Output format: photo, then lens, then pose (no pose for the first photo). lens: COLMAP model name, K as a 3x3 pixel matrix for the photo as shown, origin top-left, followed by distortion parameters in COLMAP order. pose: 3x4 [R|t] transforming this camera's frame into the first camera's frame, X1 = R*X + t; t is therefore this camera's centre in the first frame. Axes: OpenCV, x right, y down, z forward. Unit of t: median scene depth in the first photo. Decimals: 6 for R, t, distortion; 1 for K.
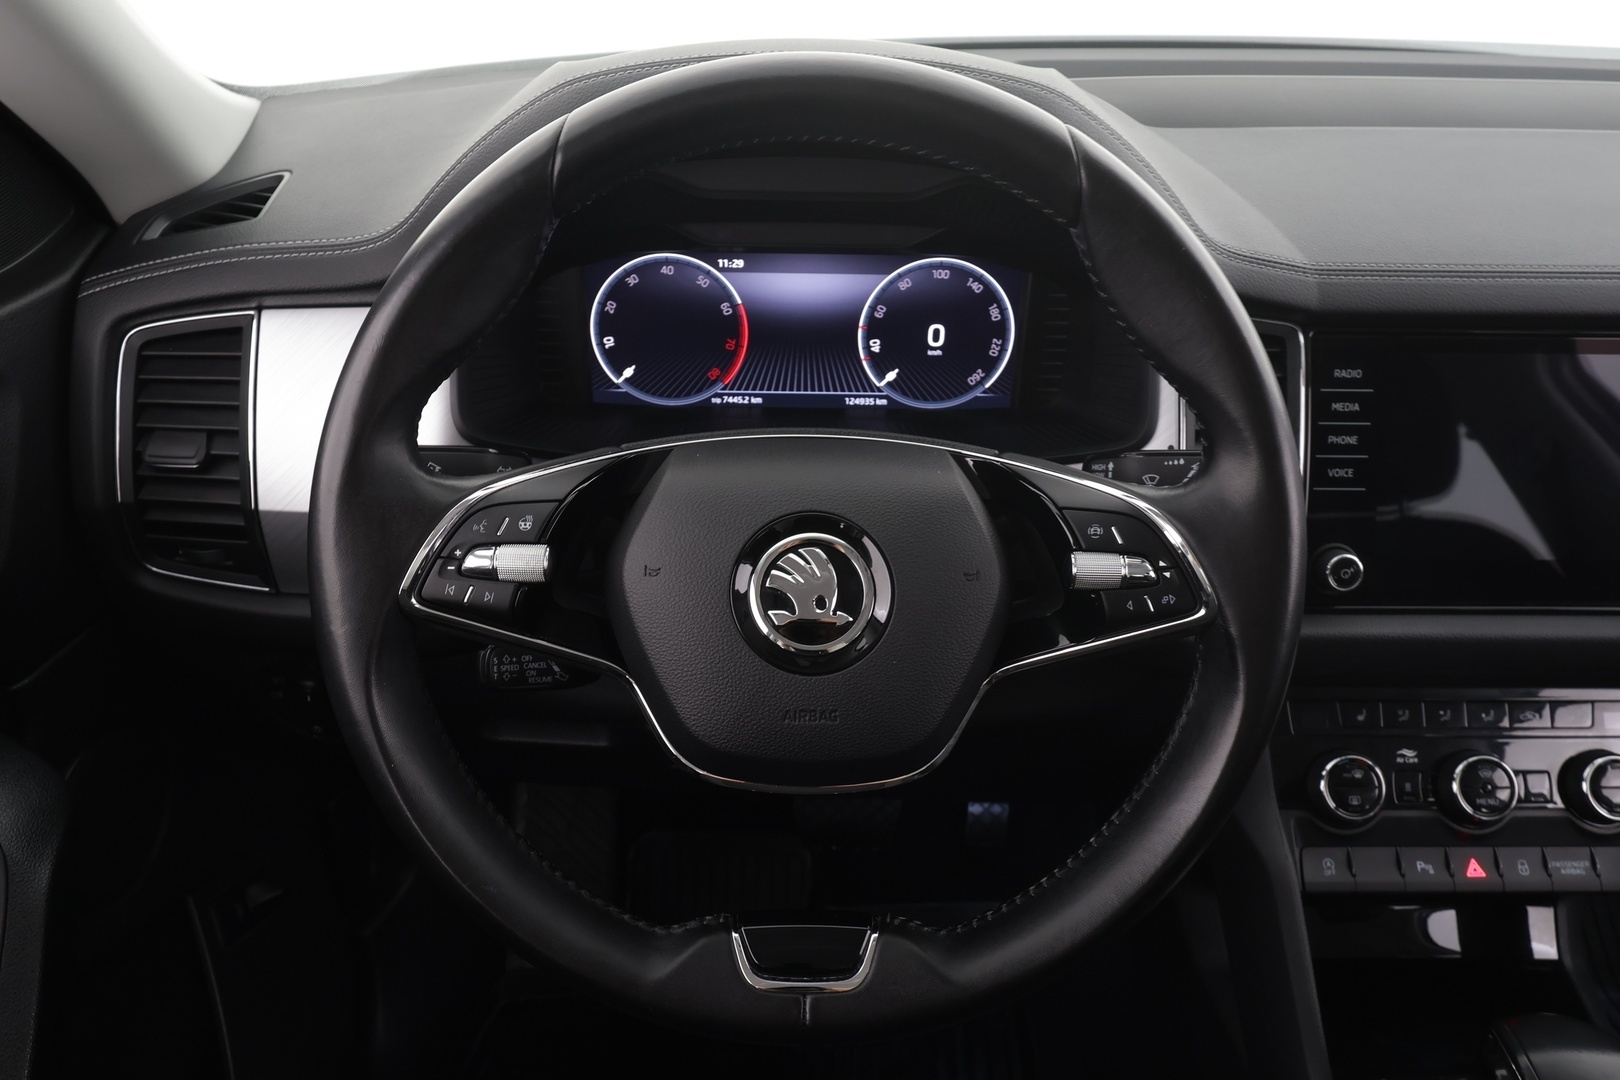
lens RADIAL K [[1165.1, 0, 810.6], [0, 1165.1, 539.1], [0, 0, 1]] dist [0.005471, 0.000307]
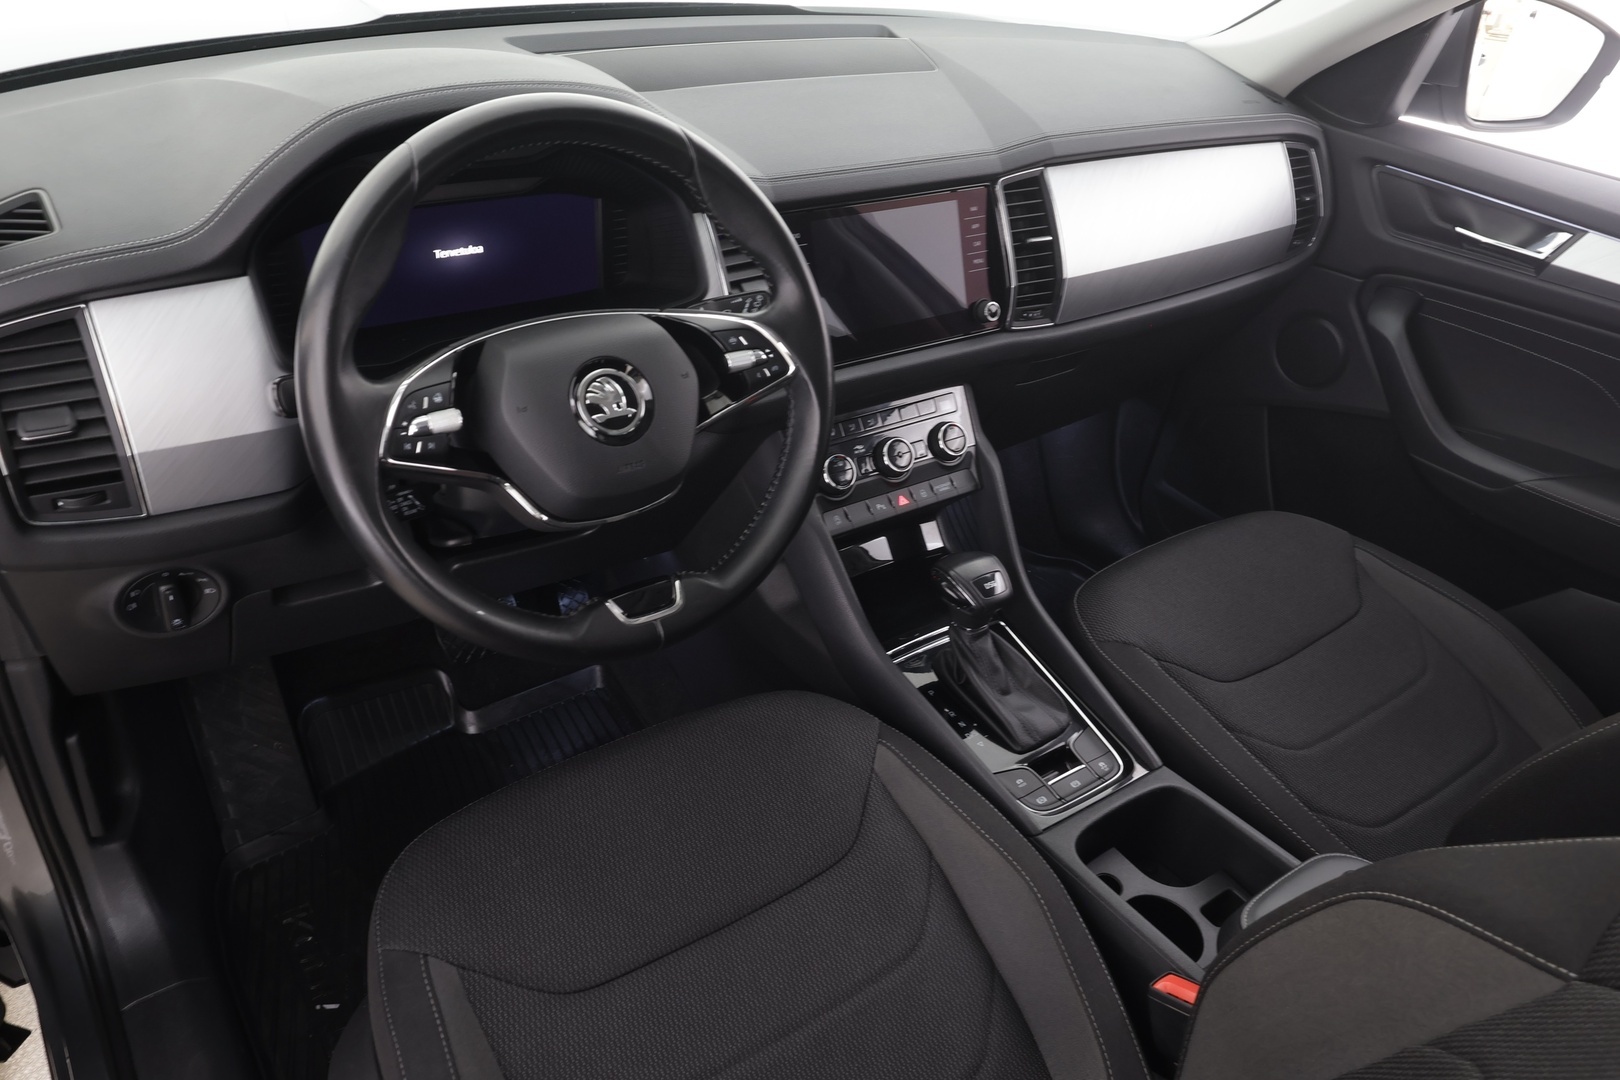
lens RADIAL K [[1165.1, 0, 810.6], [0, 1165.1, 539.1], [0, 0, 1]] dist [0.005471, 0.000307]
pose [[0.824099, -0.267554, 0.499275, -0.477856], [0.216167, 0.963258, 0.159392, 0.020635], [-0.523577, -0.023429, 0.851656, -0.477588]]
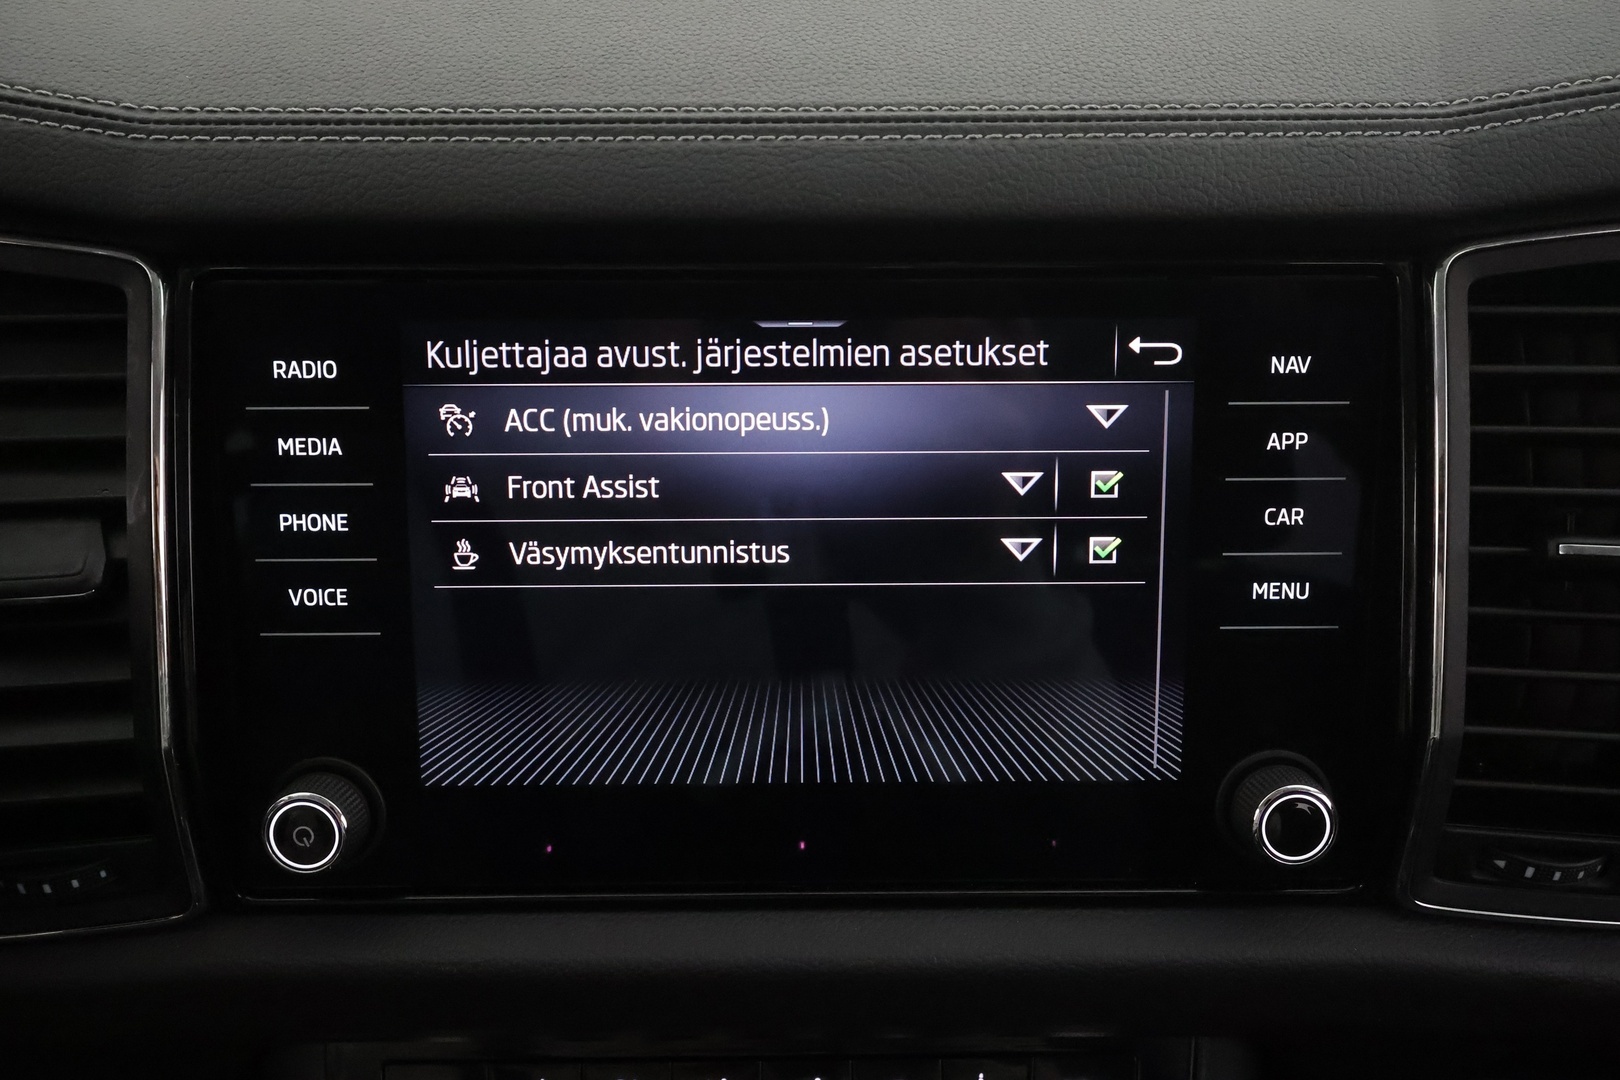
lens RADIAL K [[1280.5, 0, 807.5], [0, 1280.5, 536.6], [0, 0, 1]] dist [0.003967, 0.003181]
pose [[0.999842, -0.014516, -0.010235, 0.609118], [0.014354, 0.999773, -0.015761, -0.065882], [0.010461, 0.015612, 0.999823, 0.497774]]
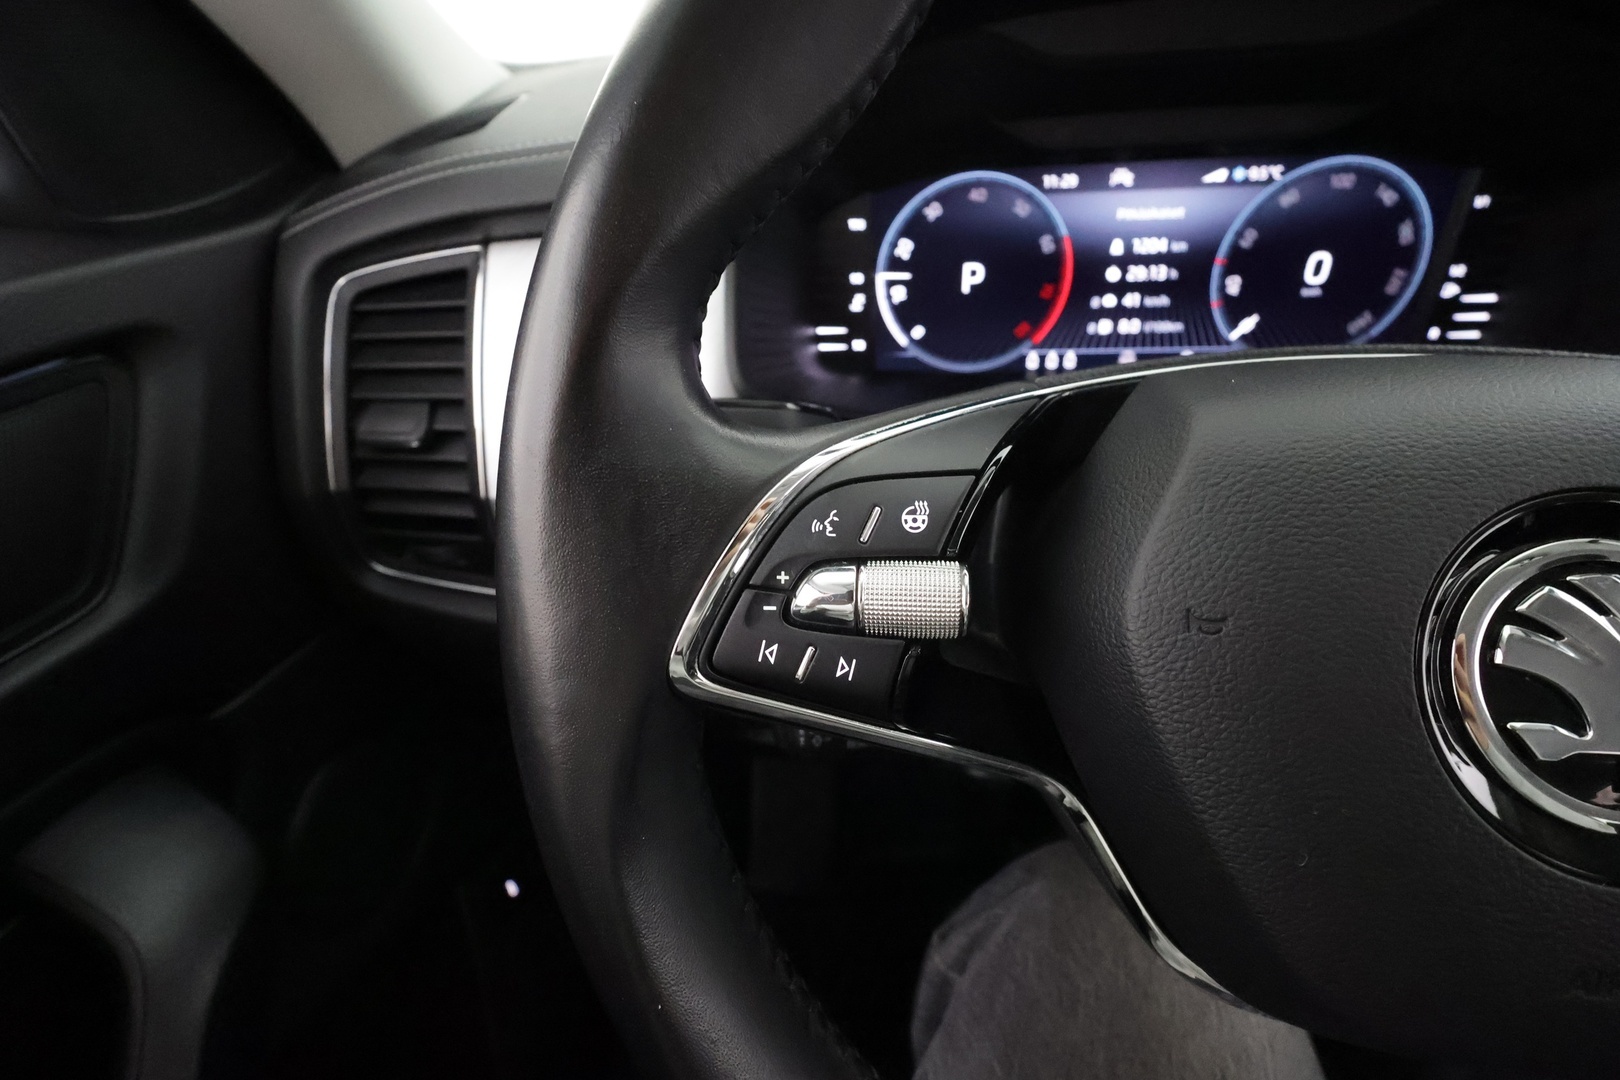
lens RADIAL K [[750.0, 0, 810.0], [0, 750.0, 540.0], [0, 0, 1]] dist [-0.001314, -0.000005]
pose [[0.991345, -0.001177, -0.131275, -0.171688], [0.005092, 0.999552, 0.029487, -0.009536], [0.131181, -0.029900, 0.990907, 0.472033]]
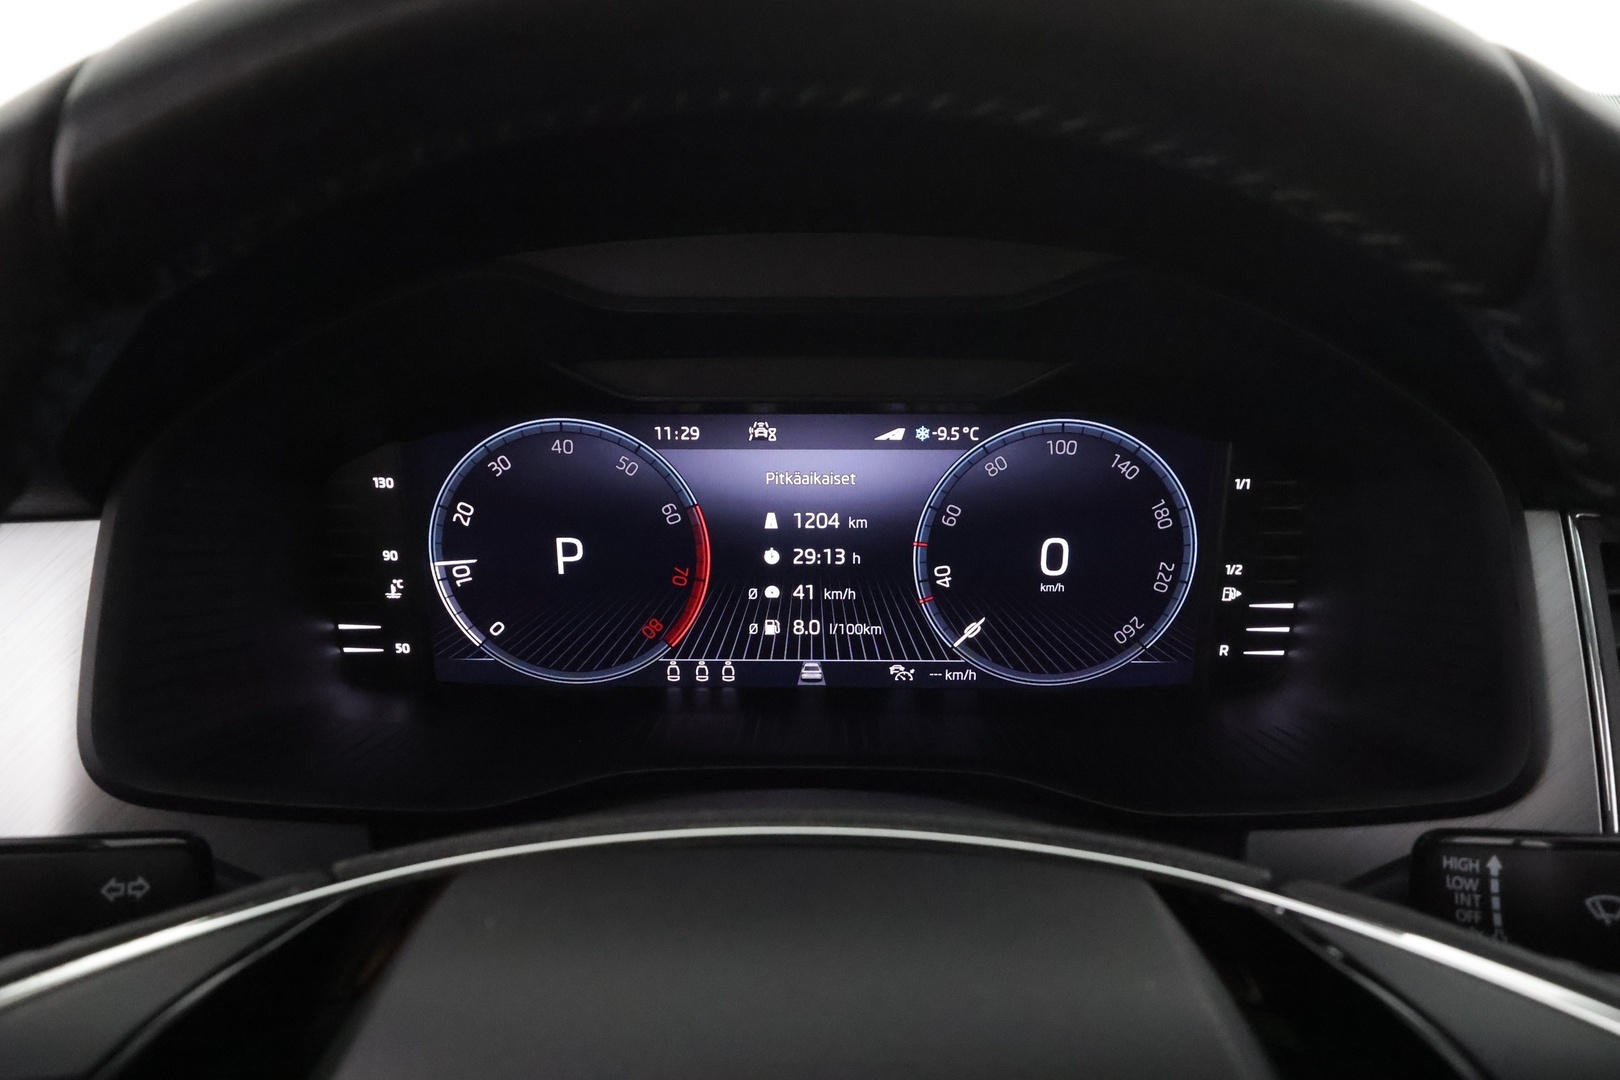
lens RADIAL K [[1275.0, 0, 810.0], [0, 1275.0, 540.0], [0, 0, 1]] dist [0.005109, 0.001344]
pose [[0.999253, -0.010402, -0.037214, 0.015976], [0.004409, 0.987488, -0.157630, -0.092702], [0.038388, 0.157348, 0.986797, 0.421288]]
